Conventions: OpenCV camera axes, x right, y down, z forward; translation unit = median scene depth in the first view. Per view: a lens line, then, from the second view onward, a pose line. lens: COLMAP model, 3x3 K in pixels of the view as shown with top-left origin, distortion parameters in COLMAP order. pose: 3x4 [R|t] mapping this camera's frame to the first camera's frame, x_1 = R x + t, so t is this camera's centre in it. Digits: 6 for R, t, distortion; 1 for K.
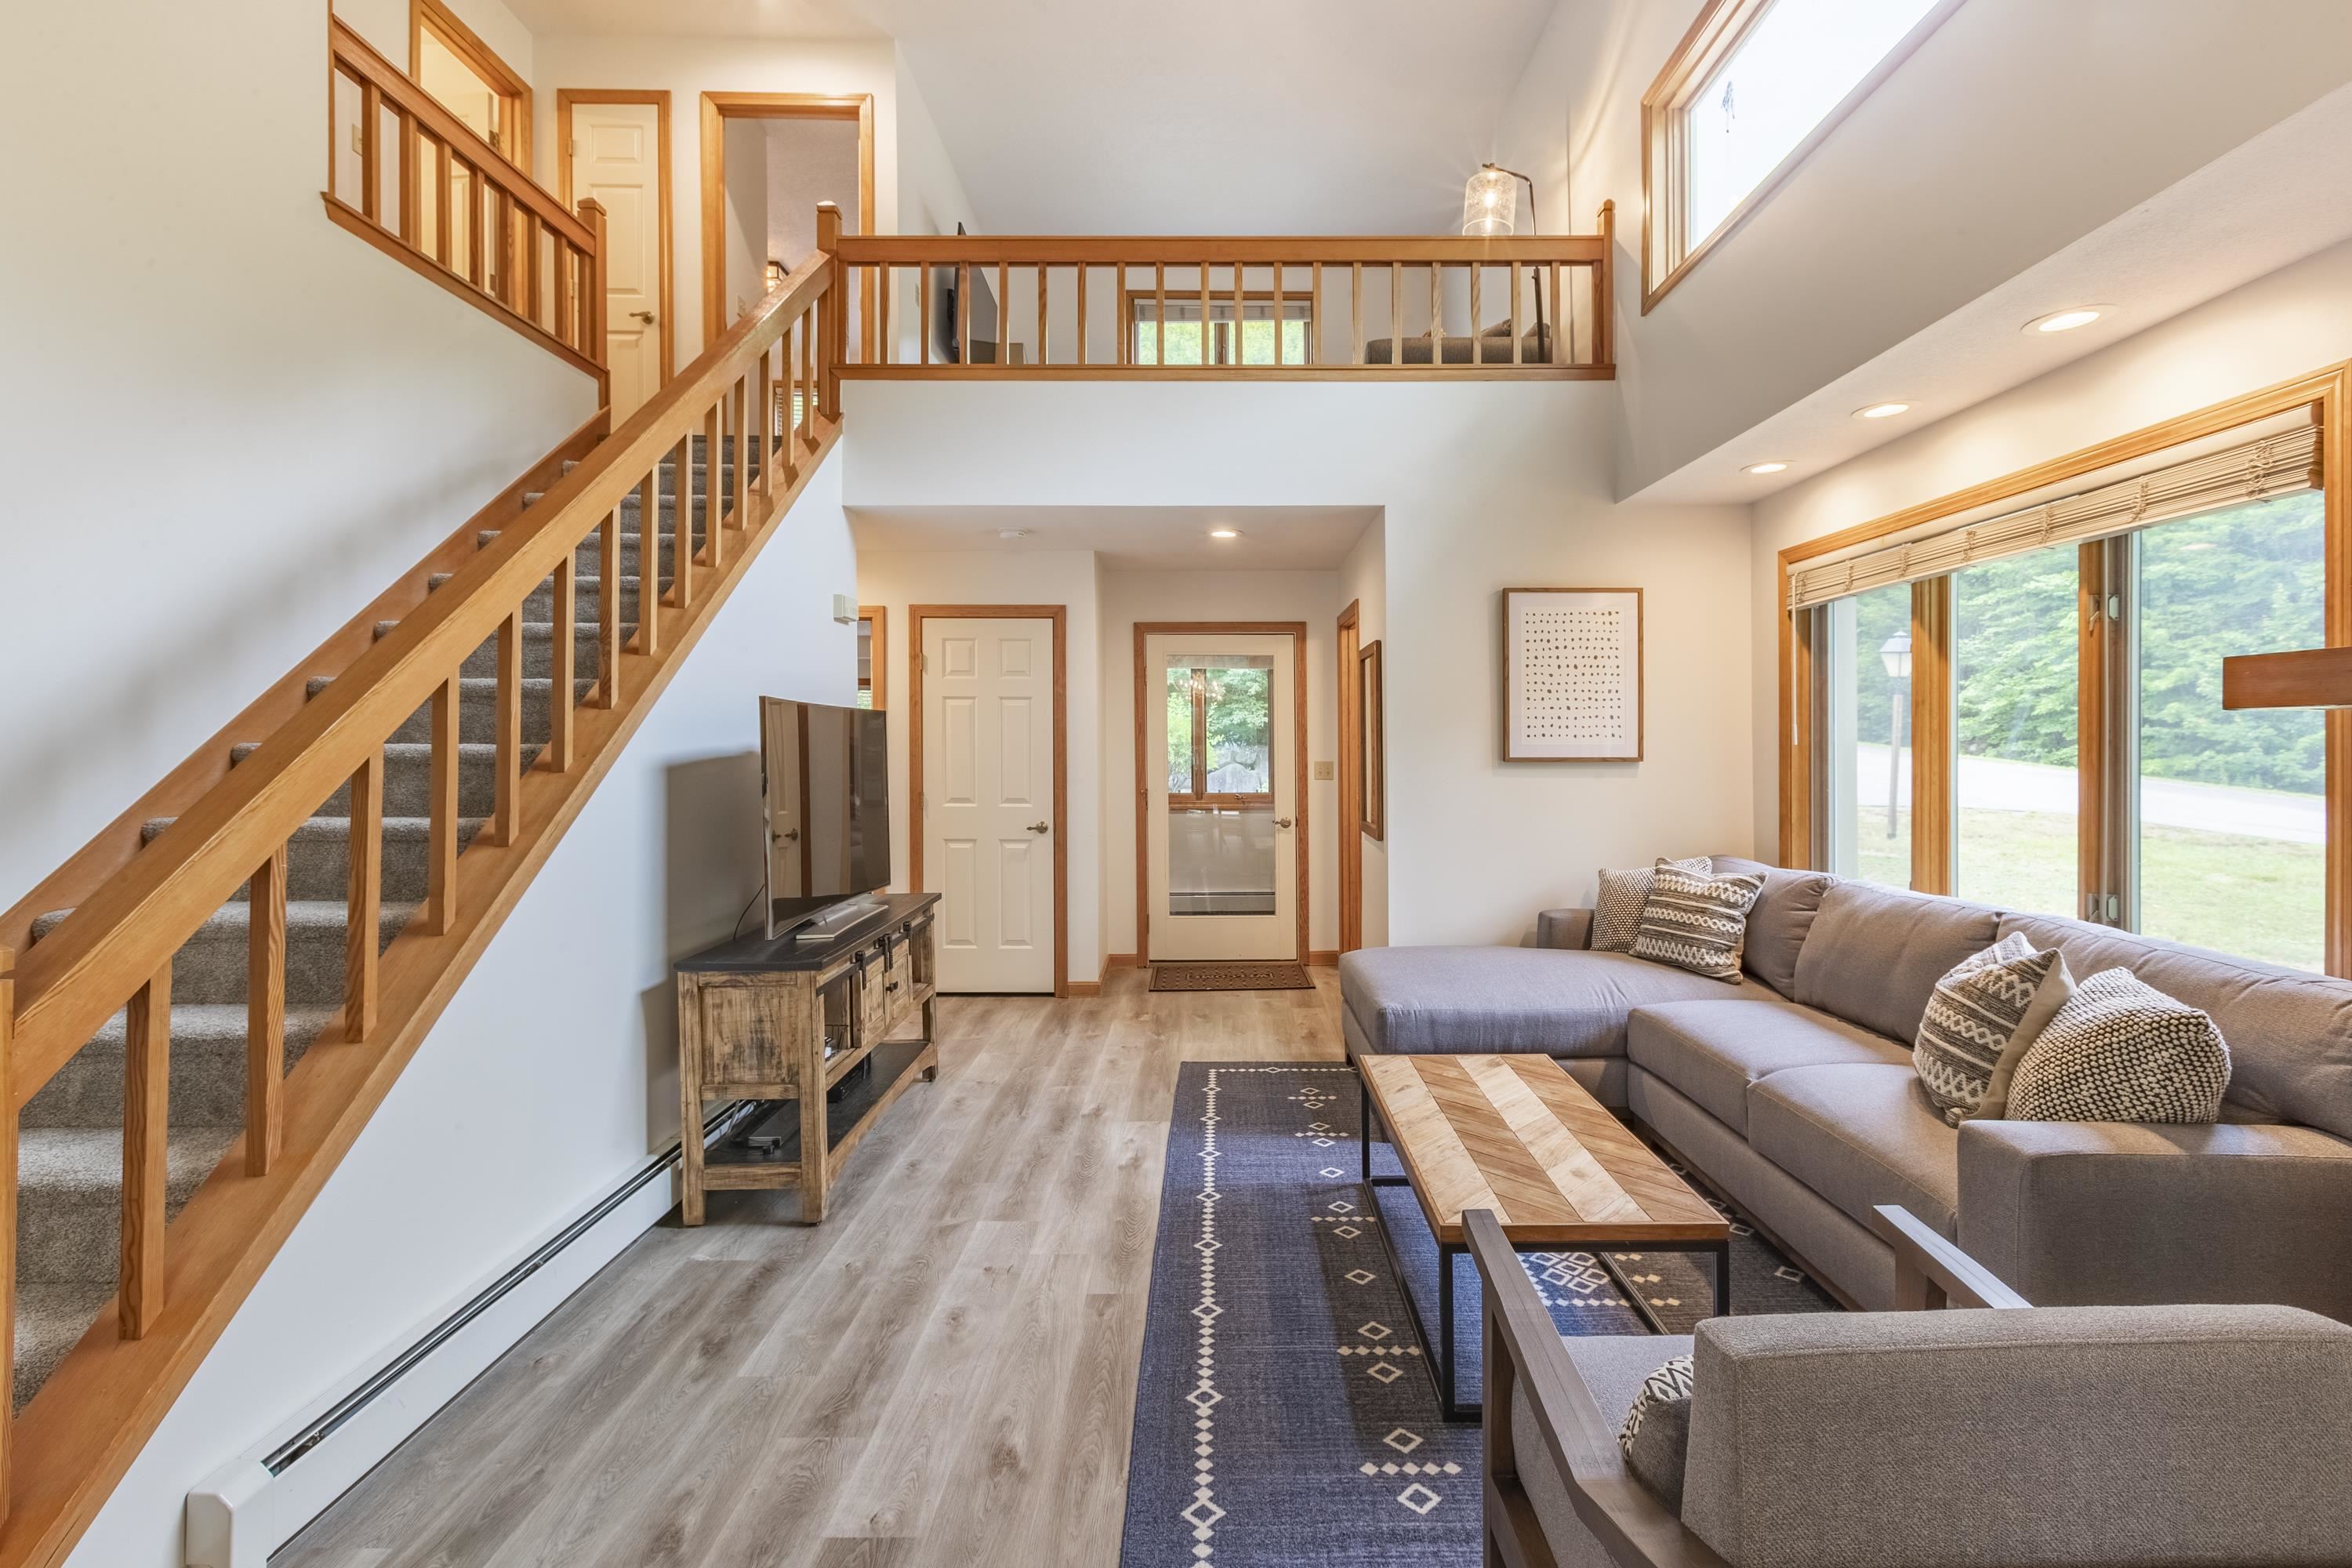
lens RADIAL K [[1080.4, 0, 1250.5], [0, 1080.4, 749.5], [0, 0, 1]] dist [-0.000550, -0.001207]
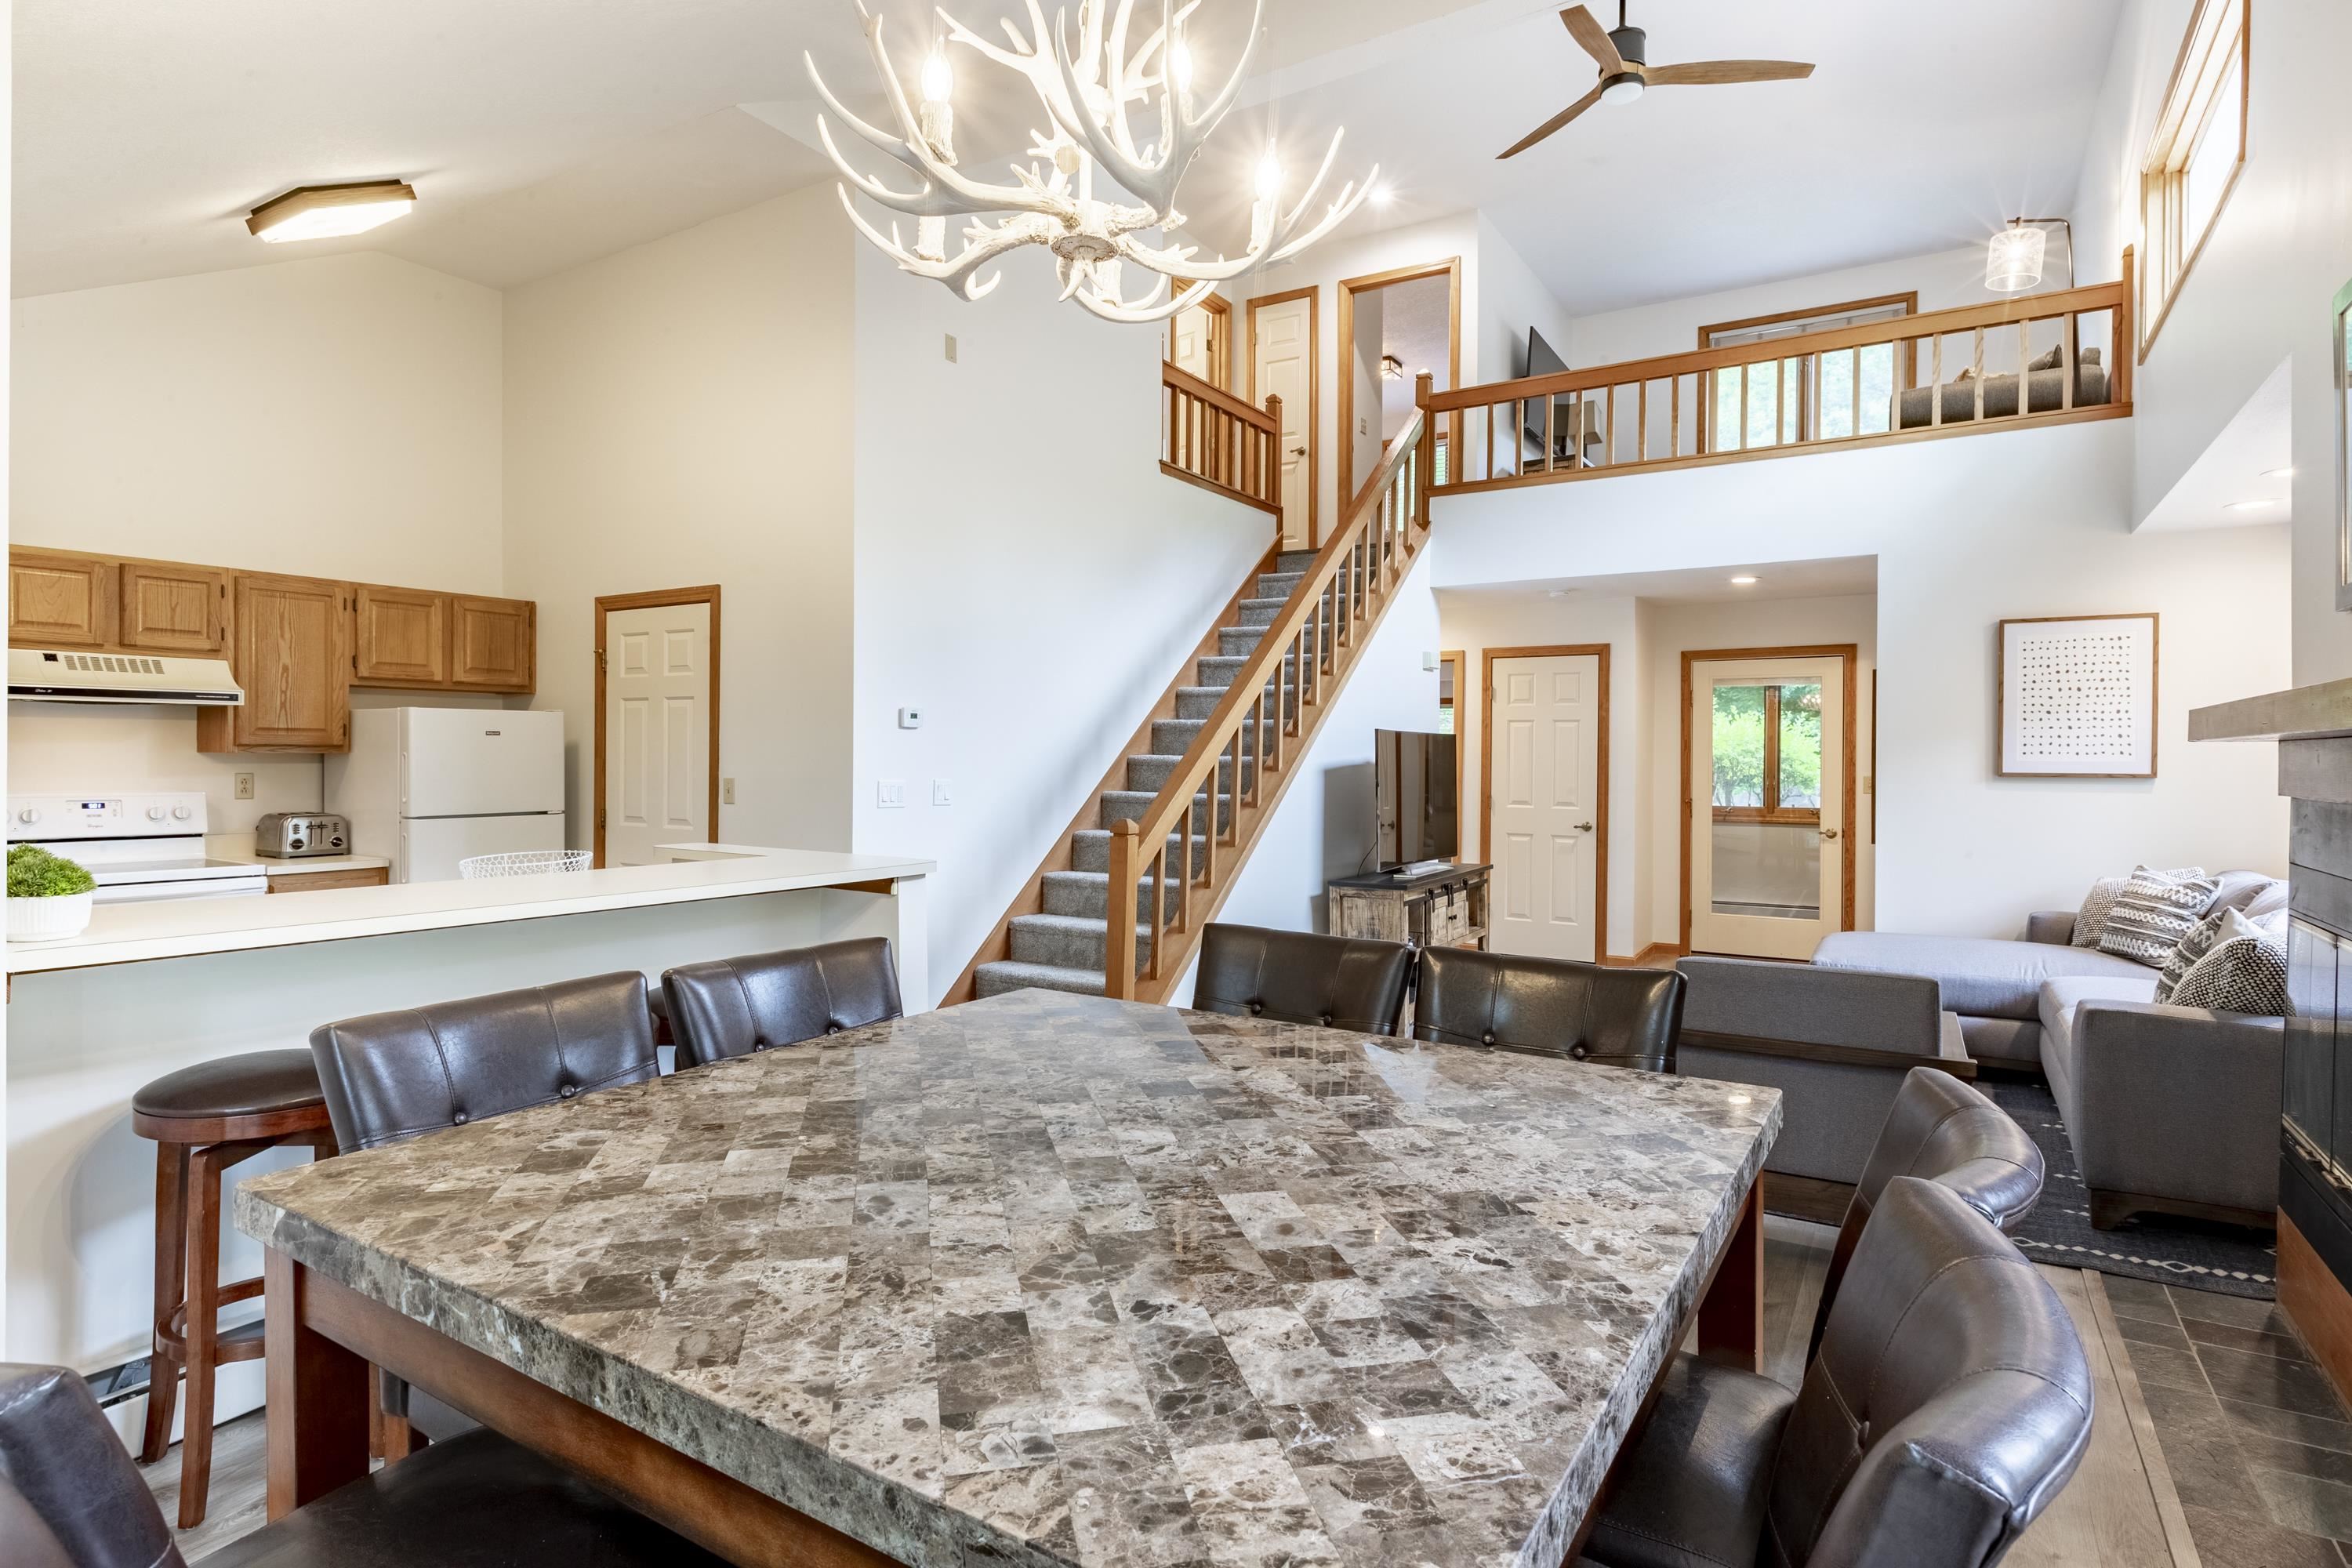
lens RADIAL K [[1311.4, 0, 1141.5], [0, 1311.4, 771.4], [0, 0, 1]] dist [0.006335, -0.008439]
pose [[0.826262, 0.011277, -0.563173, 0.313167], [-0.008835, 0.999936, 0.007061, 0.005199], [0.563216, -0.000858, 0.826309, -0.704310]]
